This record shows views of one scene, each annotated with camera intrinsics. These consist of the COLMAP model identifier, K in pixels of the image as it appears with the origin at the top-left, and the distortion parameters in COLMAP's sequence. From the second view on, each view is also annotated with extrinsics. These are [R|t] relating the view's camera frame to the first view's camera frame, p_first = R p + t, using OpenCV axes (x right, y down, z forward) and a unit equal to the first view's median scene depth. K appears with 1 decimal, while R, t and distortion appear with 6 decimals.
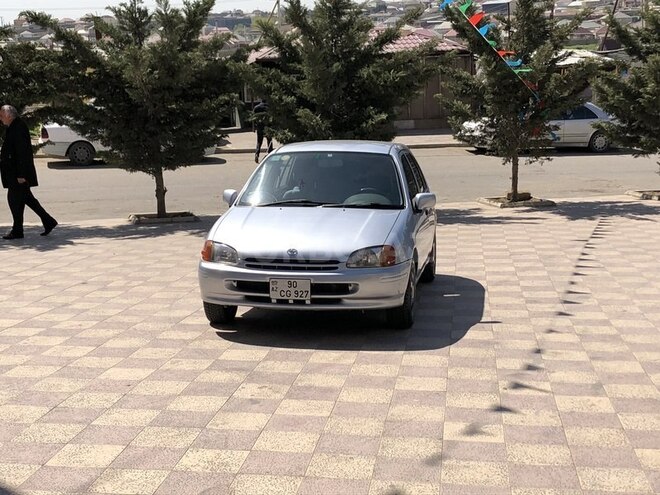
lens RADIAL K [[1008.4, 0, 330.0], [0, 1008.4, 247.5], [0, 0, 1]] dist [0.281645, -1.550025]
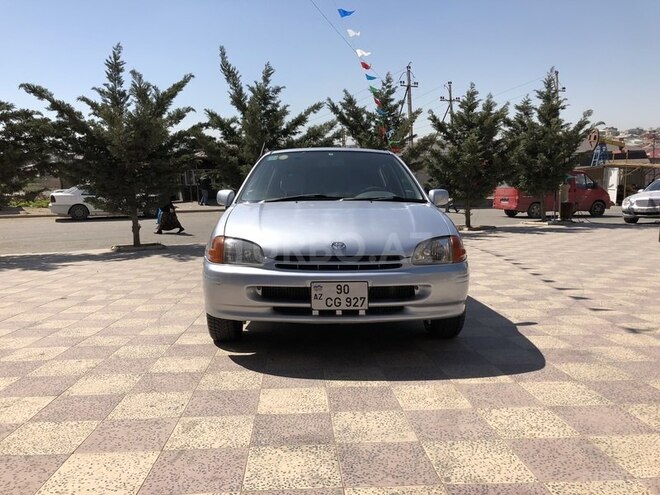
lens RADIAL K [[546.1, 0, 329.2], [0, 546.1, 238.0], [0, 0, 1]] dist [0.059251, -0.107942]
pose [[0.983526, -0.019039, 0.179763, -0.102973], [0.030079, 0.997811, -0.058887, 0.019687], [-0.178248, 0.063324, 0.981946, 0.534911]]
